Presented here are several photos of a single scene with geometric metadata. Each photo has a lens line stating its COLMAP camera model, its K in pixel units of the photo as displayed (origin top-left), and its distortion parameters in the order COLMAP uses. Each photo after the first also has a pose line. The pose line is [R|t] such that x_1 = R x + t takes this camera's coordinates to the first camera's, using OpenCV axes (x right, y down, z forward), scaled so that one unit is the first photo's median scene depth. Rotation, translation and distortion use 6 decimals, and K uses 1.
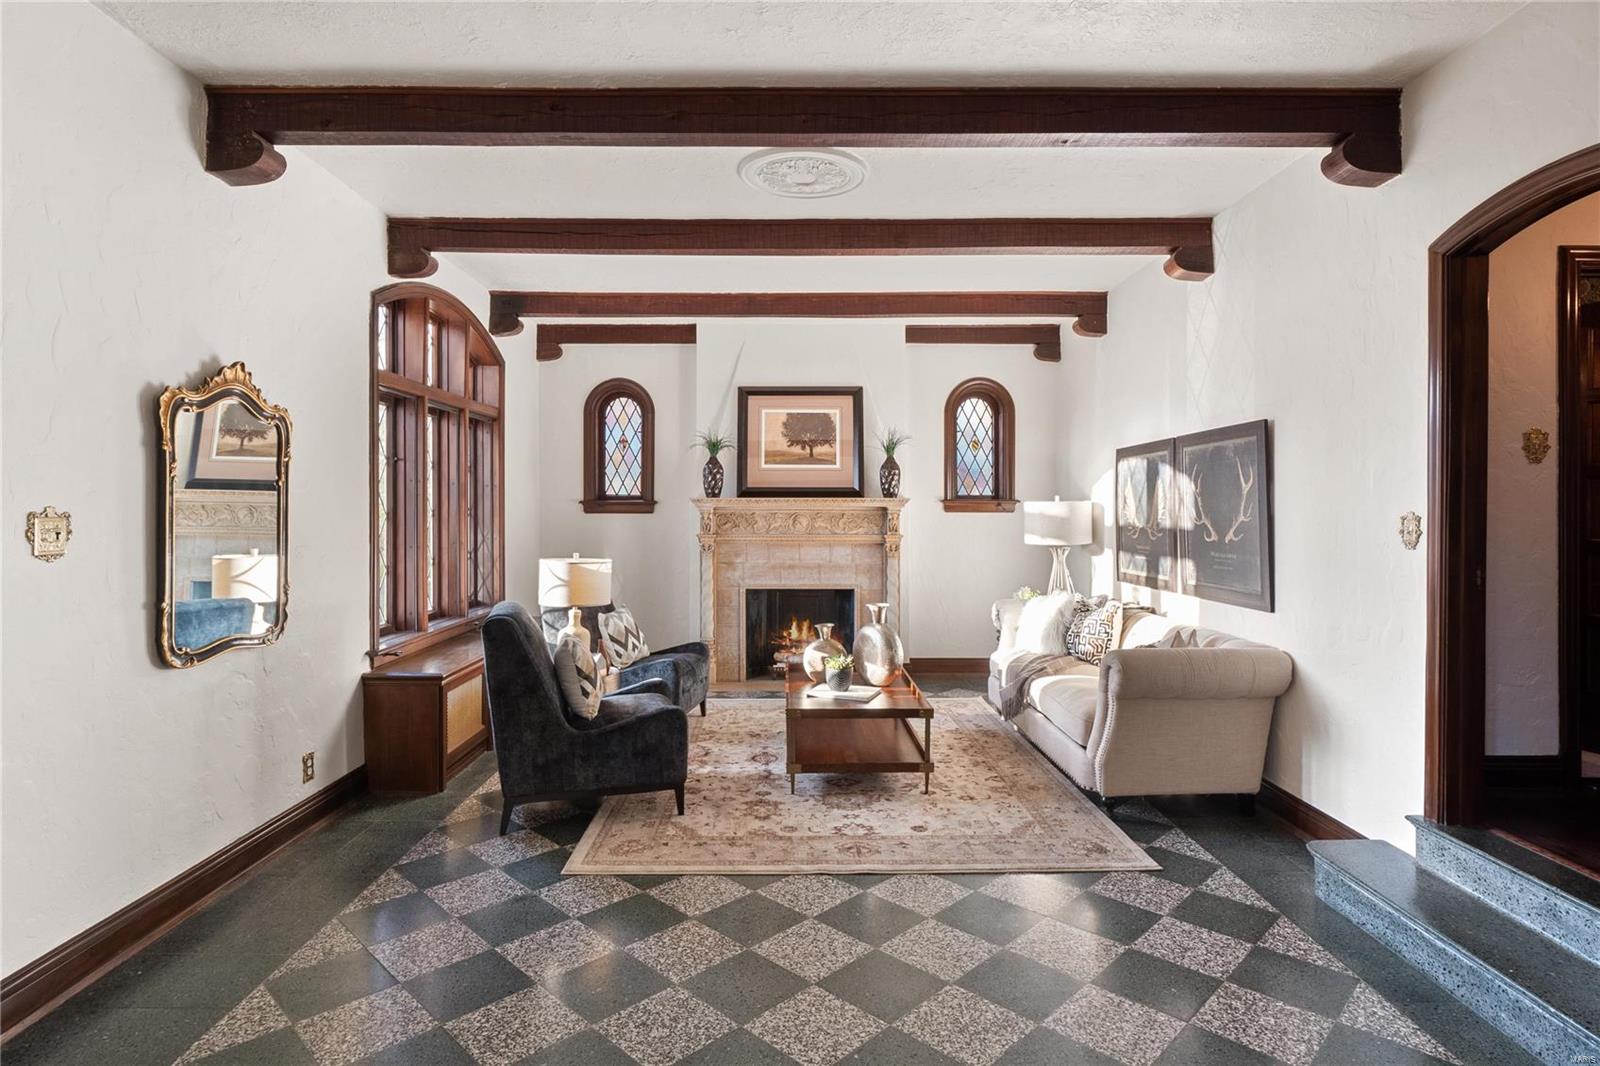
lens RADIAL K [[851.7, 0, 798.4], [0, 851.7, 514.5], [0, 0, 1]] dist [-0.004228, -0.002816]
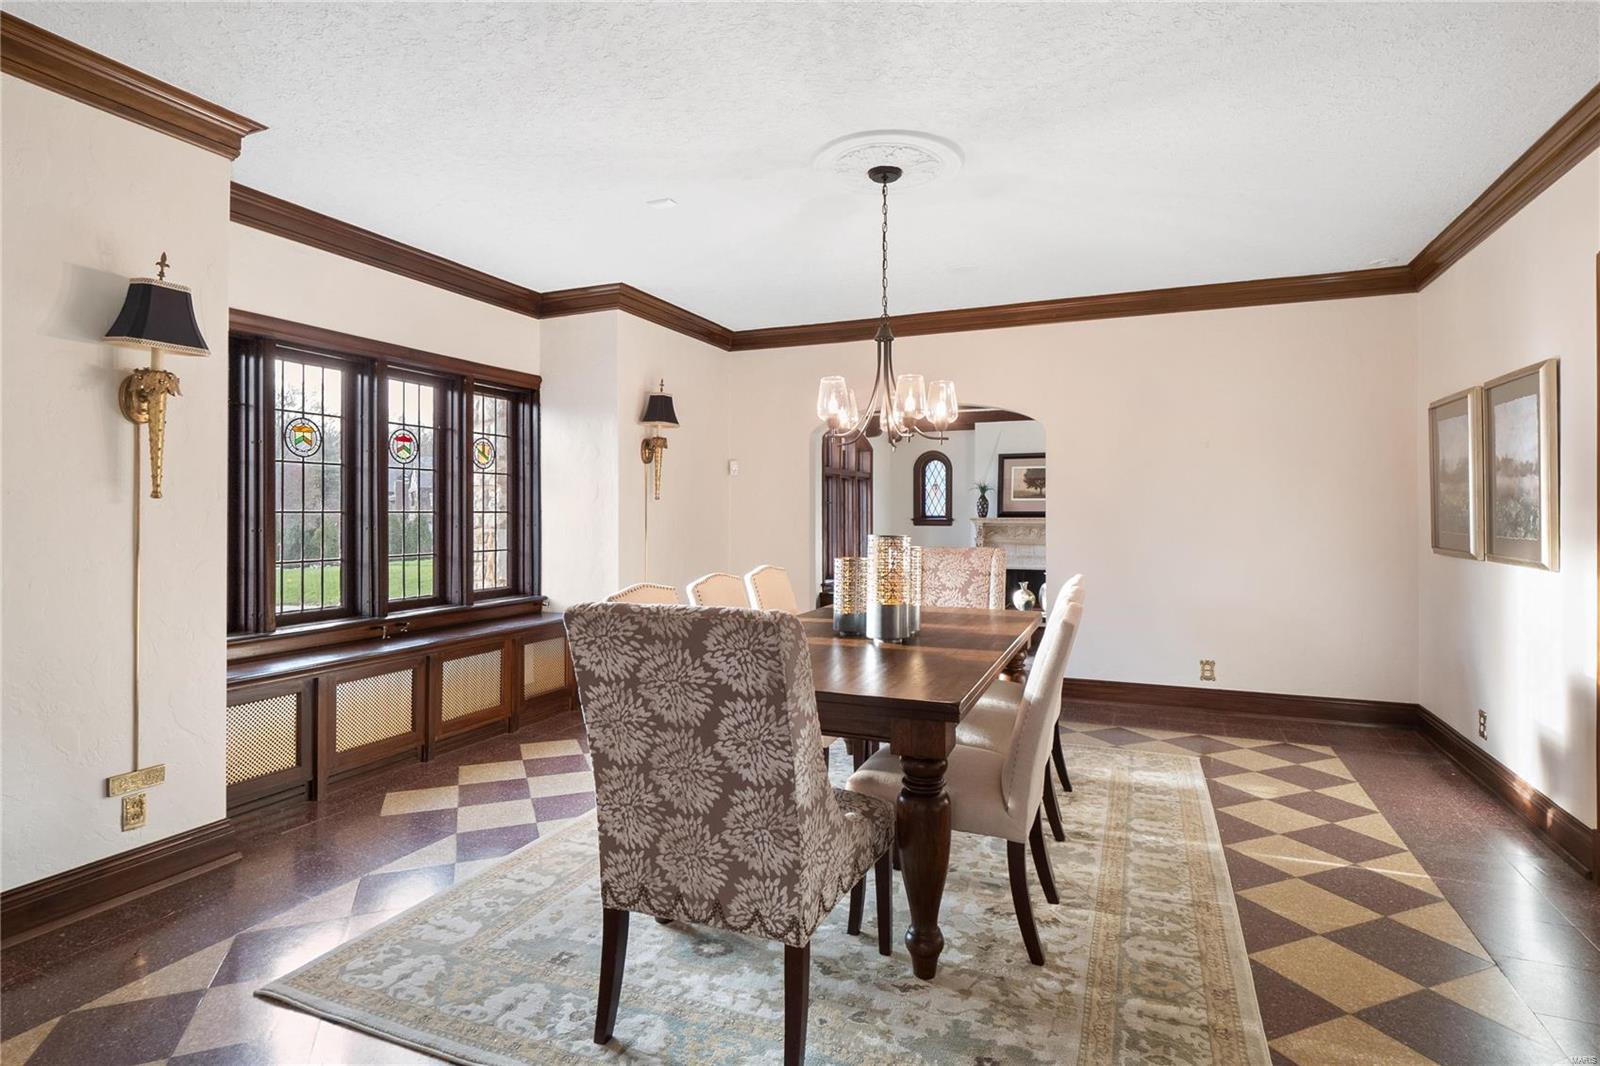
lens RADIAL K [[851.7, 0, 798.4], [0, 851.7, 514.5], [0, 0, 1]] dist [-0.004228, -0.002816]
pose [[0.920375, -0.002400, -0.391029, 0.241090], [-0.001255, 0.999958, -0.009093, -0.009080], [0.391035, 0.008860, 0.920333, -0.797222]]
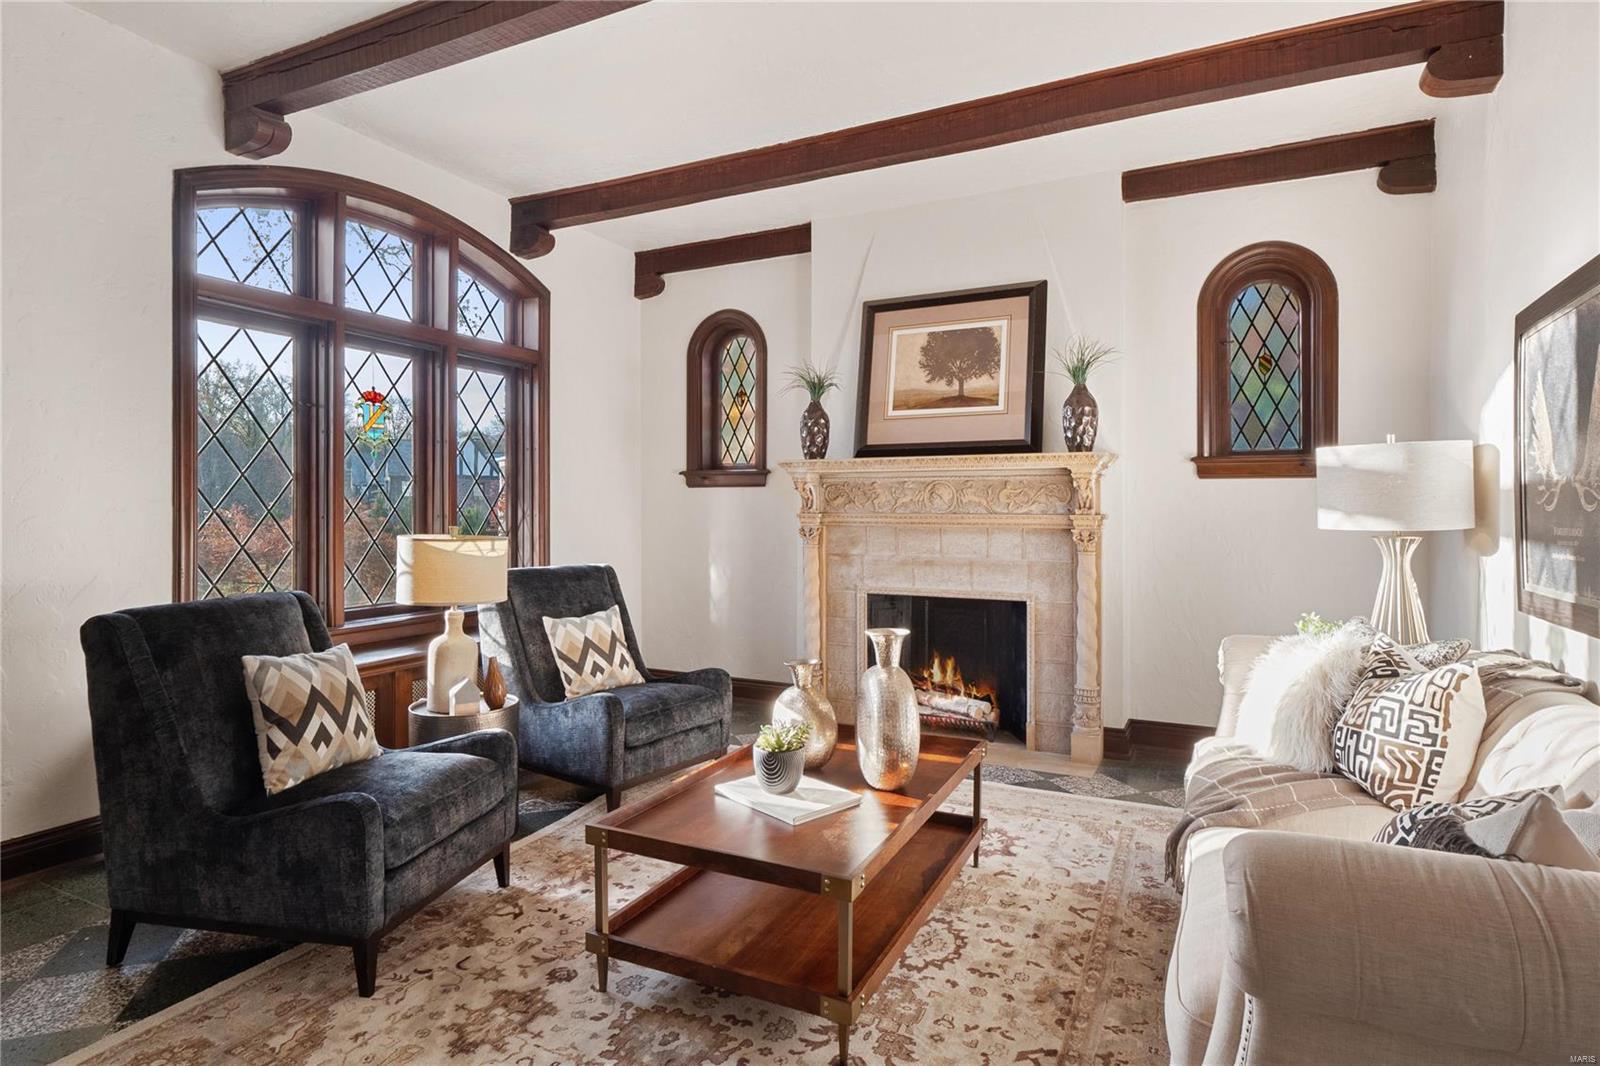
lens RADIAL K [[851.7, 0, 798.4], [0, 851.7, 514.5], [0, 0, 1]] dist [-0.004228, -0.002816]
pose [[0.890296, 0.002394, -0.455376, 0.203292], [-0.003509, 0.999993, -0.001604, 0.025282], [0.455369, 0.003026, 0.890298, 0.365659]]
